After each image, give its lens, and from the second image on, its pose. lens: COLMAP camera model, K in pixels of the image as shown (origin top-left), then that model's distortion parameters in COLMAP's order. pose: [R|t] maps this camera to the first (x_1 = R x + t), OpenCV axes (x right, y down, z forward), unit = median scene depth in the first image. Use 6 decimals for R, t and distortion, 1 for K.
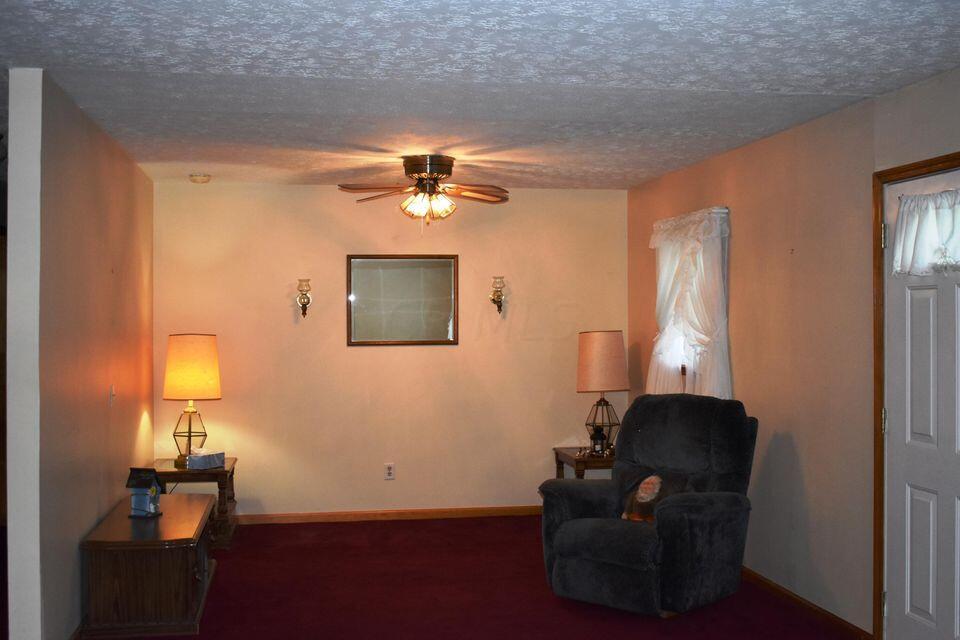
lens RADIAL K [[1168.2, 0, 480.4], [0, 1168.2, 319.5], [0, 0, 1]] dist [0.020366, 0.000000]
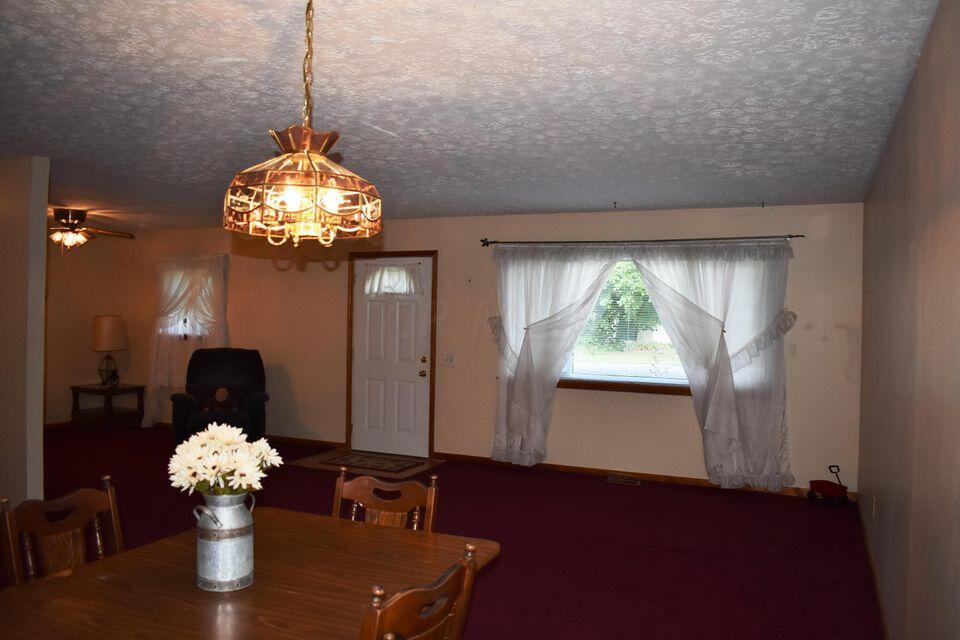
lens RADIAL K [[753.5, 0, 480.9], [0, 753.5, 321.0], [0, 0, 1]] dist [-0.092490, 0.018011]
pose [[0.562604, 0.010192, 0.826664, -0.594377], [-0.021467, 0.999767, 0.002284, 0.005025], [-0.826448, -0.019031, 0.562692, -0.079773]]
